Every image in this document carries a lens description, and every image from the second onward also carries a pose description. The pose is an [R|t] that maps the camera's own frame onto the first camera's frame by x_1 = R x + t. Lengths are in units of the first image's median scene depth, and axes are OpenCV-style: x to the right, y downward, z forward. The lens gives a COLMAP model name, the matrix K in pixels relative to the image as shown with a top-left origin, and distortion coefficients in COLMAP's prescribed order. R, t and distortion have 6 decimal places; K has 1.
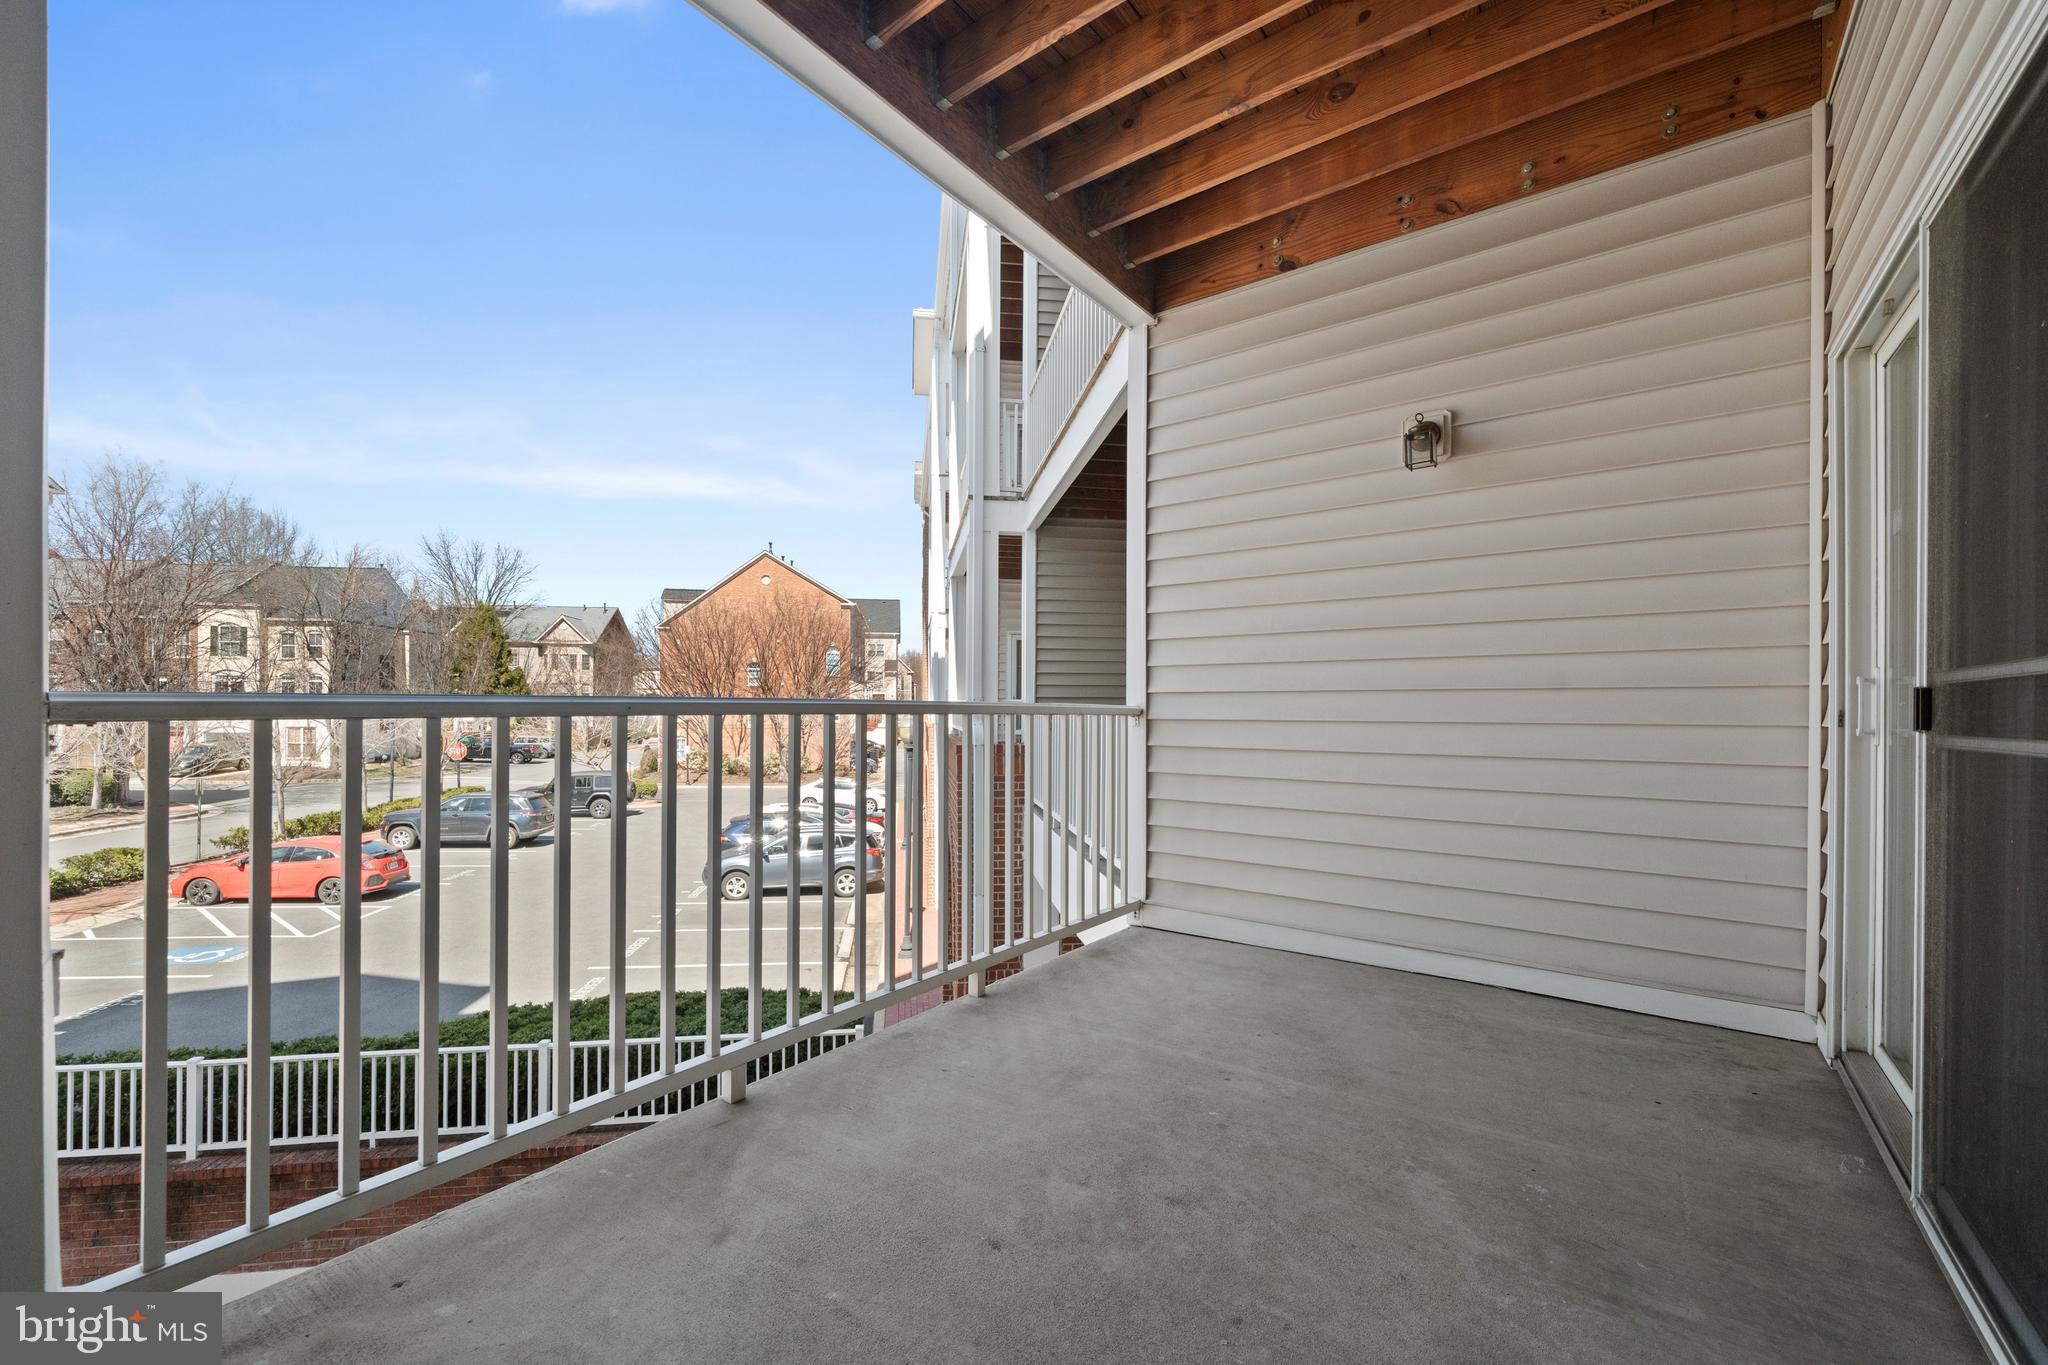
lens RADIAL K [[838.4, 0, 1020.8], [0, 838.4, 718.1], [0, 0, 1]] dist [0.039988, 0.000054]
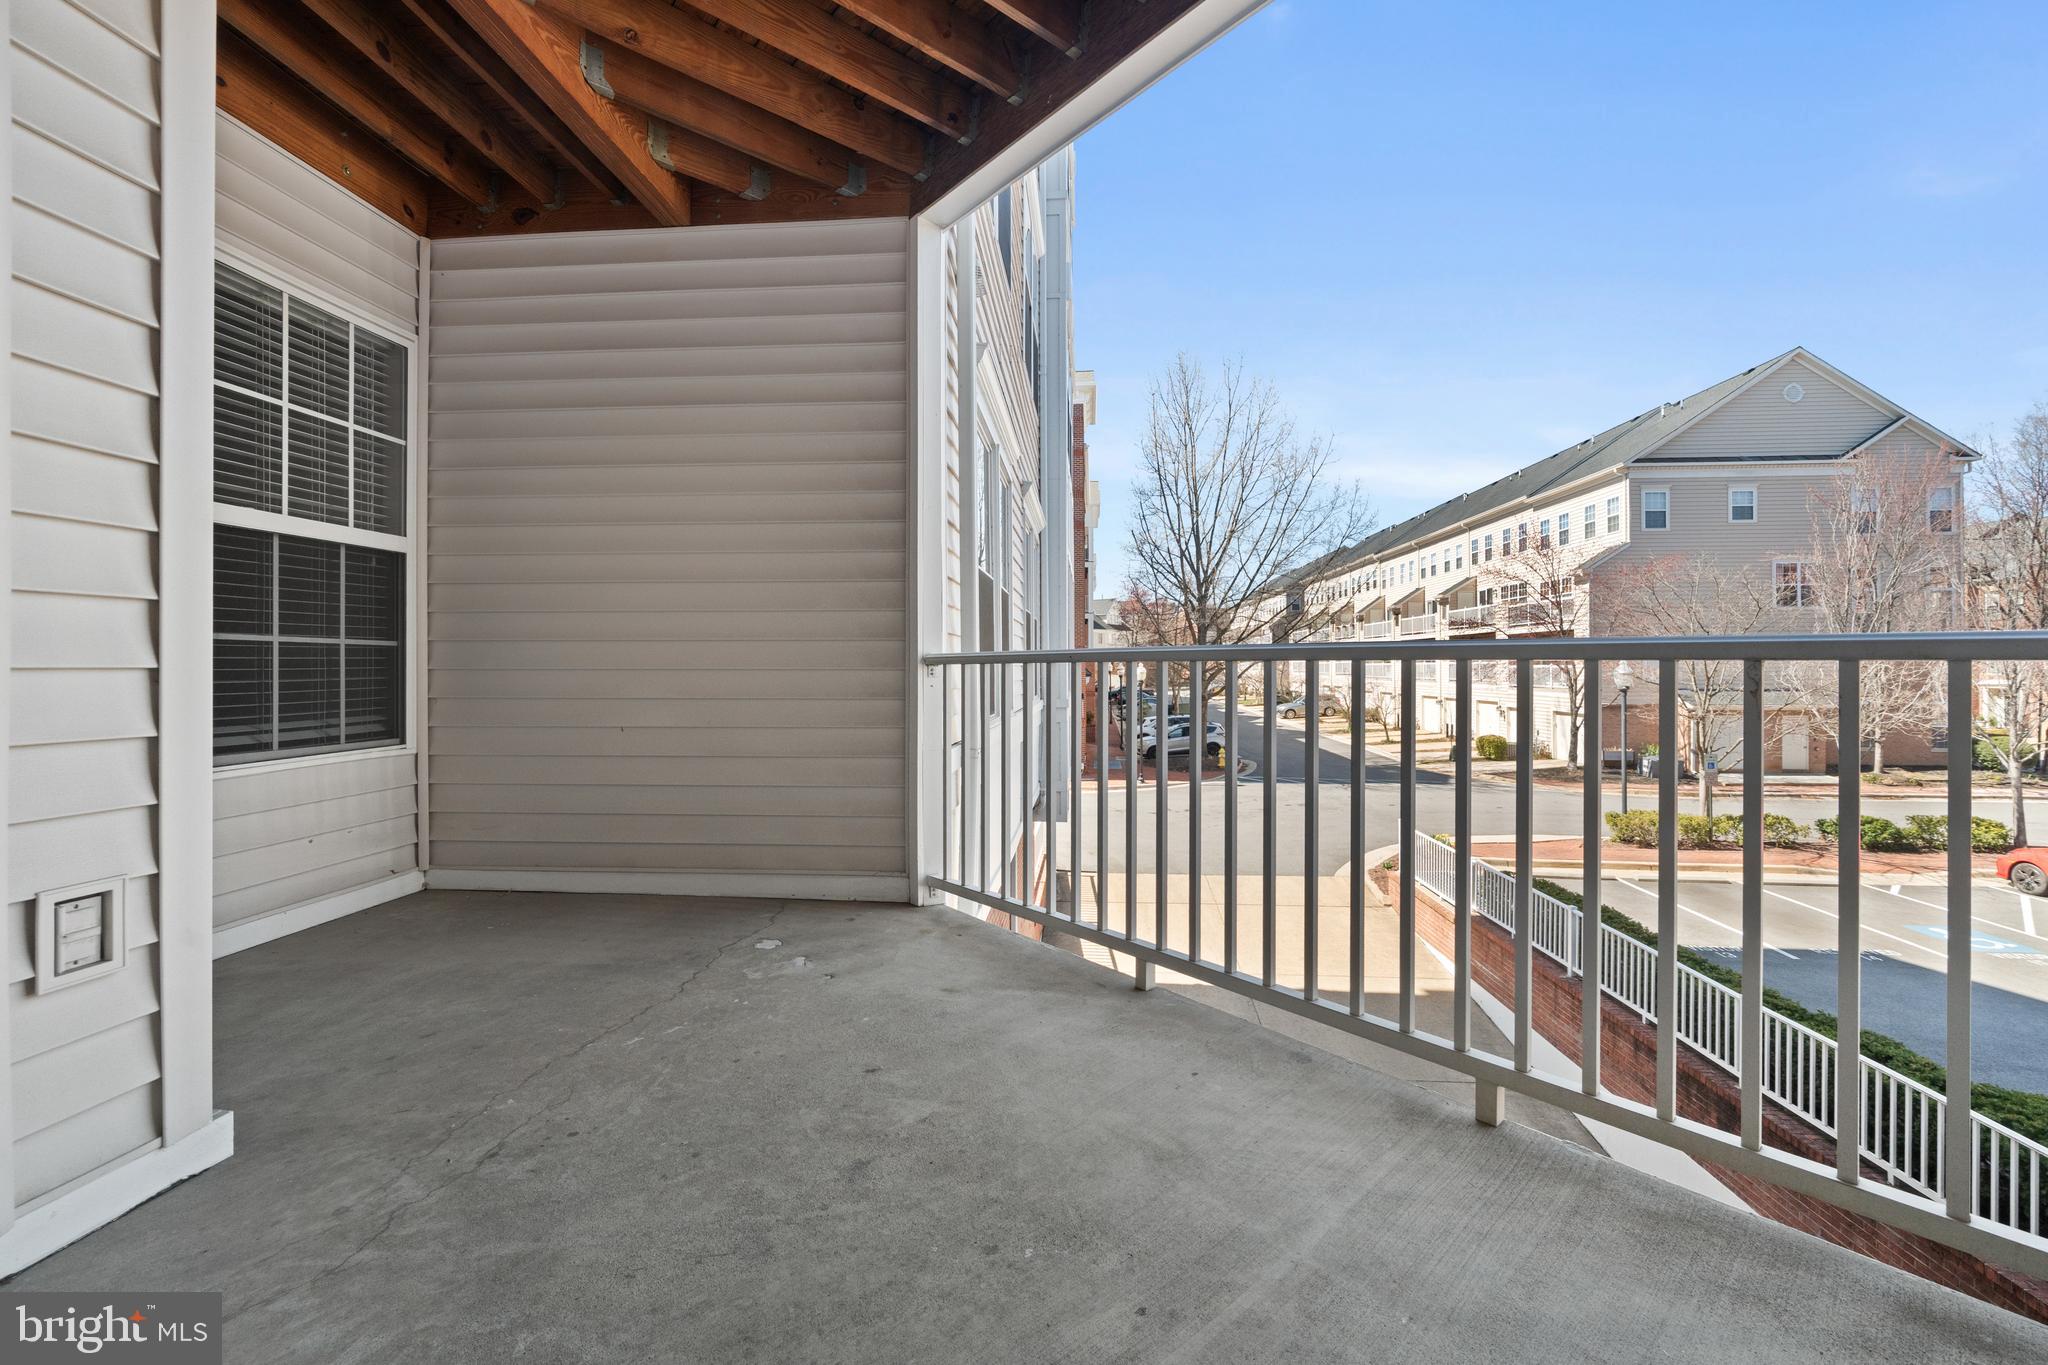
lens RADIAL K [[826.8, 0, 1023.8], [0, 826.8, 661.8], [0, 0, 1]] dist [-0.000677, -0.000017]
pose [[-0.218189, 0.003680, -0.975900, 0.321785], [0.001493, 0.999993, 0.003437, -0.004129], [0.975905, -0.000707, -0.218193, 0.419854]]
